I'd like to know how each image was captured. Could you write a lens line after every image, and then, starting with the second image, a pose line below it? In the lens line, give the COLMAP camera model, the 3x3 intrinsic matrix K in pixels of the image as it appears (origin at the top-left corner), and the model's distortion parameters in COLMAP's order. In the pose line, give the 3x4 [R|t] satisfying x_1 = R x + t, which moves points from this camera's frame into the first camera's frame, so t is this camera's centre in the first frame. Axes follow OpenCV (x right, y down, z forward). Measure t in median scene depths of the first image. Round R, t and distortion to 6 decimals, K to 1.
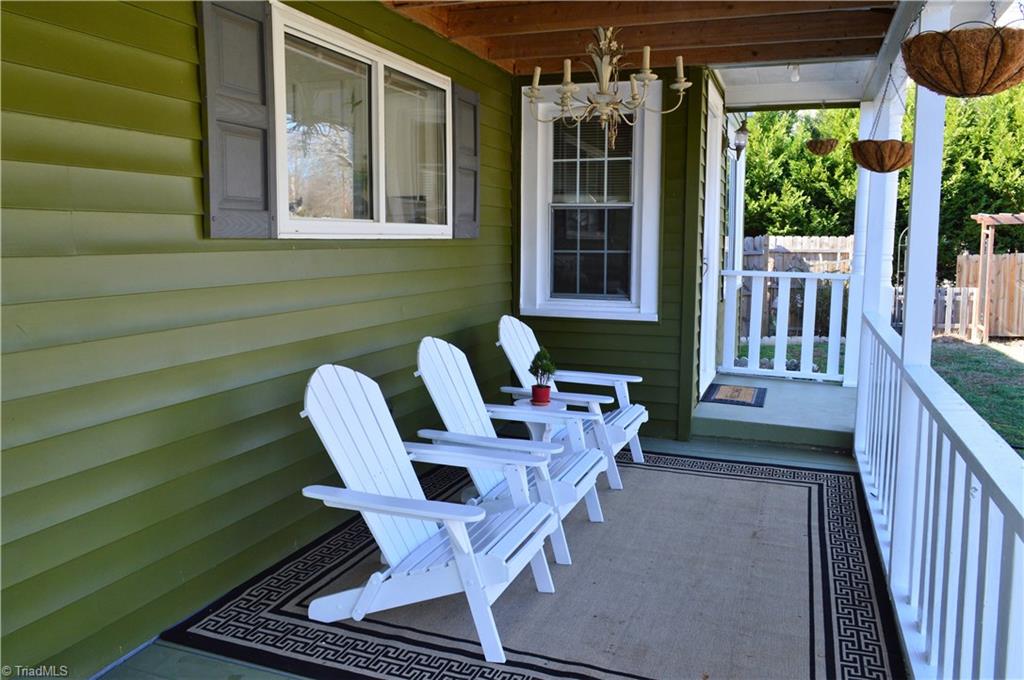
lens RADIAL K [[801.8, 0, 512.0], [0, 801.8, 340.0], [0, 0, 1]] dist [0.000654, 0.004015]
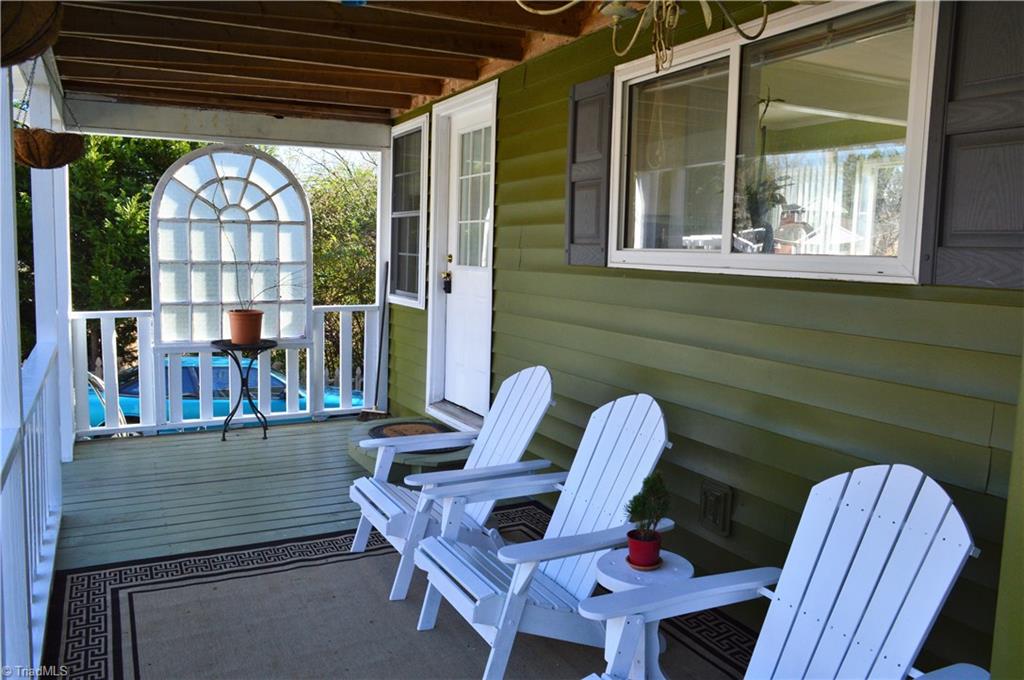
lens RADIAL K [[801.8, 0, 512.0], [0, 801.8, 340.0], [0, 0, 1]] dist [0.000654, 0.004015]
pose [[-0.686836, 0.051801, -0.724964, 0.670789], [-0.127622, 0.973364, 0.190460, -0.228180], [0.715520, 0.223336, -0.661931, 1.706641]]
